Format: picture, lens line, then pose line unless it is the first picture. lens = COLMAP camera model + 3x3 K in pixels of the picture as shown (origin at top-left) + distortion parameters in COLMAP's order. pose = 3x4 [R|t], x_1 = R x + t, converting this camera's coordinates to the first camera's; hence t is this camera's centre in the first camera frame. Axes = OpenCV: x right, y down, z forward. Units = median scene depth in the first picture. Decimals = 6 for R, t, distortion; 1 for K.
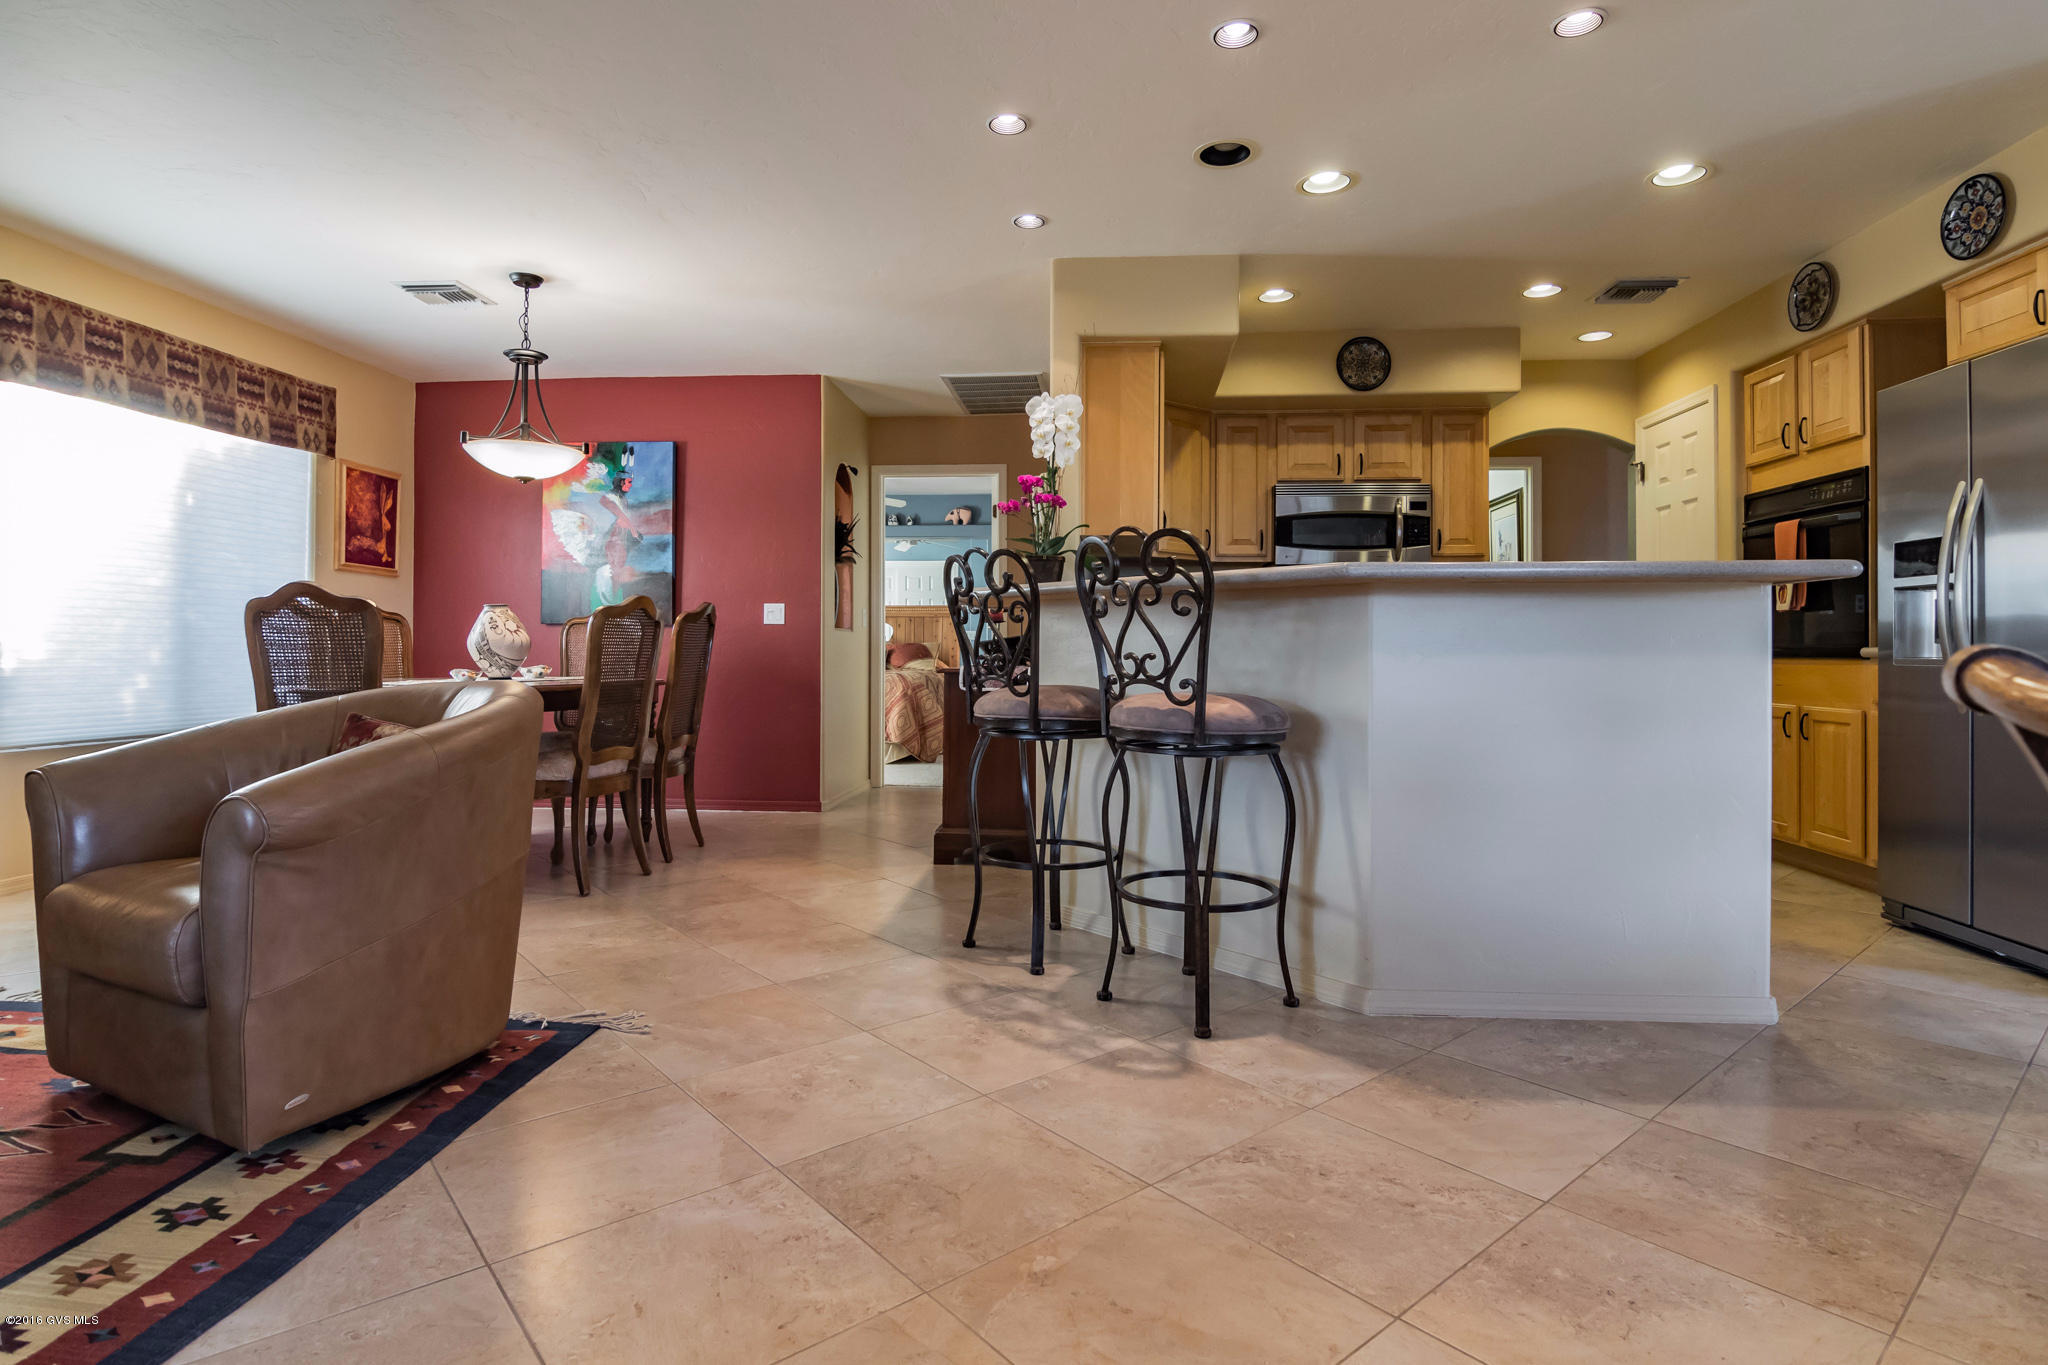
lens RADIAL K [[1045.8, 0, 1028.4], [0, 1045.8, 660.3], [0, 0, 1]] dist [-0.013664, -0.000545]
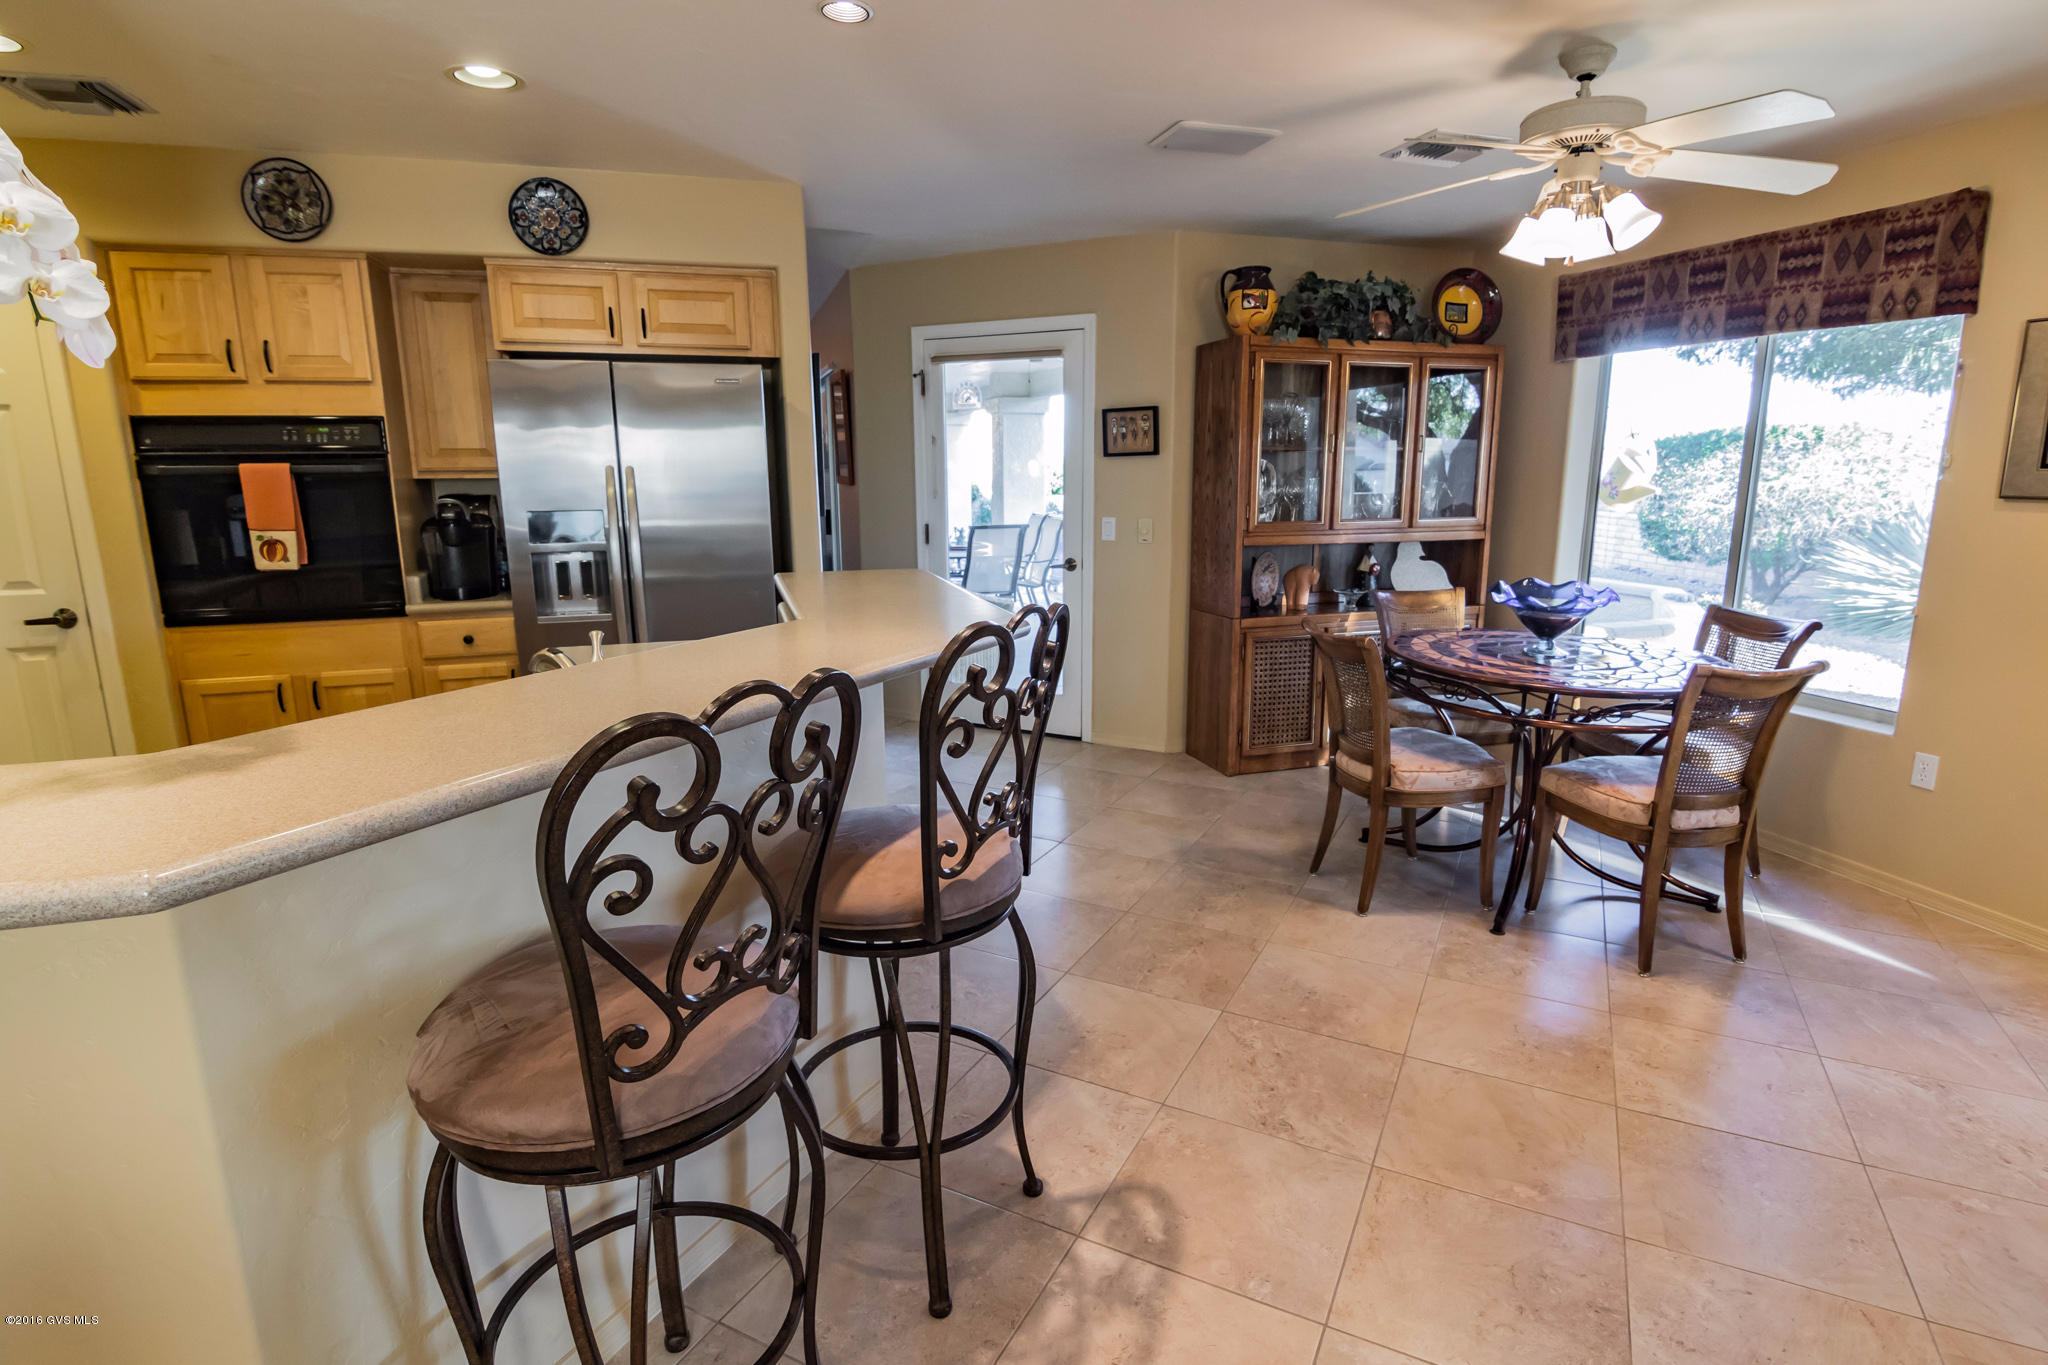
lens RADIAL K [[1045.8, 0, 1032.5], [0, 1045.8, 686.4], [0, 0, 1]] dist [-0.013664, -0.000545]
pose [[-0.387416, -0.204086, 0.899032, -0.350552], [0.015198, 0.973643, 0.227572, -0.161210], [-0.921780, 0.101829, -0.374103, 0.870304]]
